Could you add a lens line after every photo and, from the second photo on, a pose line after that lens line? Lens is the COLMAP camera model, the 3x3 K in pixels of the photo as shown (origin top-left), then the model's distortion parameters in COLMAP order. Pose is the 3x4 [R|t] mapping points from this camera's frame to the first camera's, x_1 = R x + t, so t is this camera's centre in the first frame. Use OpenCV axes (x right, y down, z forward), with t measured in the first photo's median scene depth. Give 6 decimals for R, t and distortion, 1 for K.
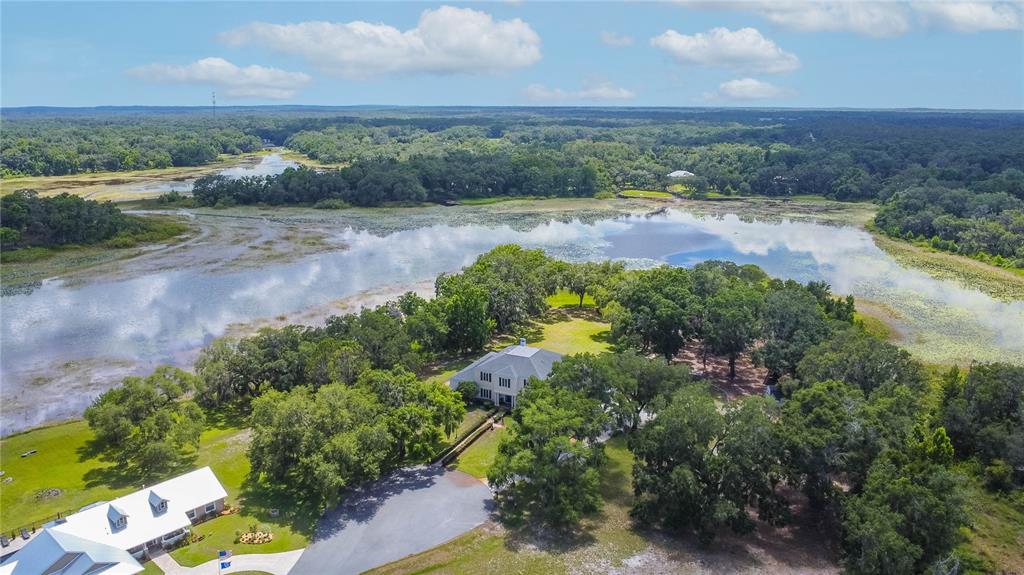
lens RADIAL K [[726.3, 0, 502.4], [0, 726.3, 288.2], [0, 0, 1]] dist [-0.025966, -0.005394]
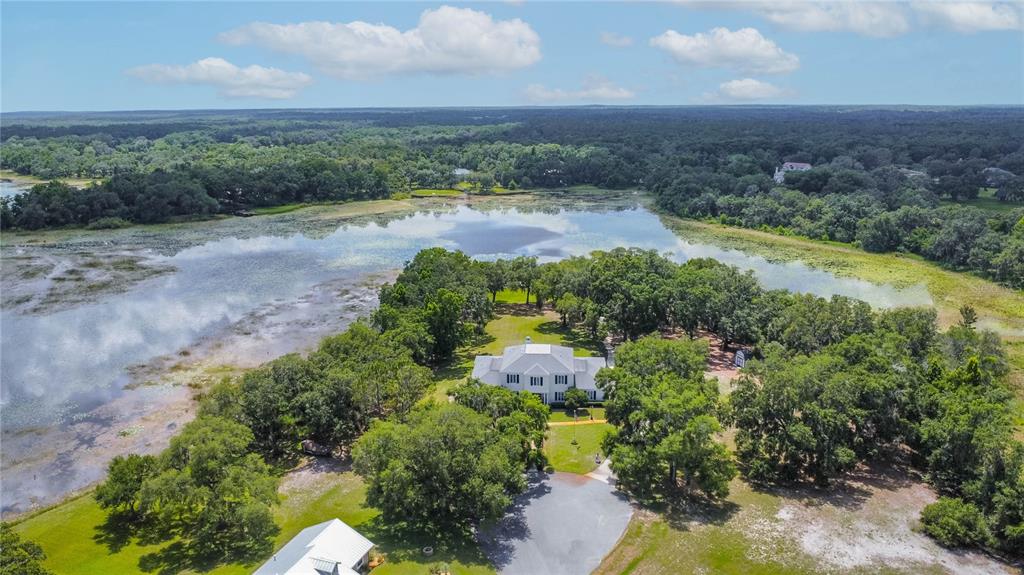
lens RADIAL K [[726.3, 0, 502.4], [0, 726.3, 288.2], [0, 0, 1]] dist [-0.025966, -0.005394]
pose [[0.928021, -0.099519, 0.358989, -0.113073], [0.100011, 0.994837, 0.017251, -0.005870], [-0.358852, 0.019894, 0.933182, 0.022513]]
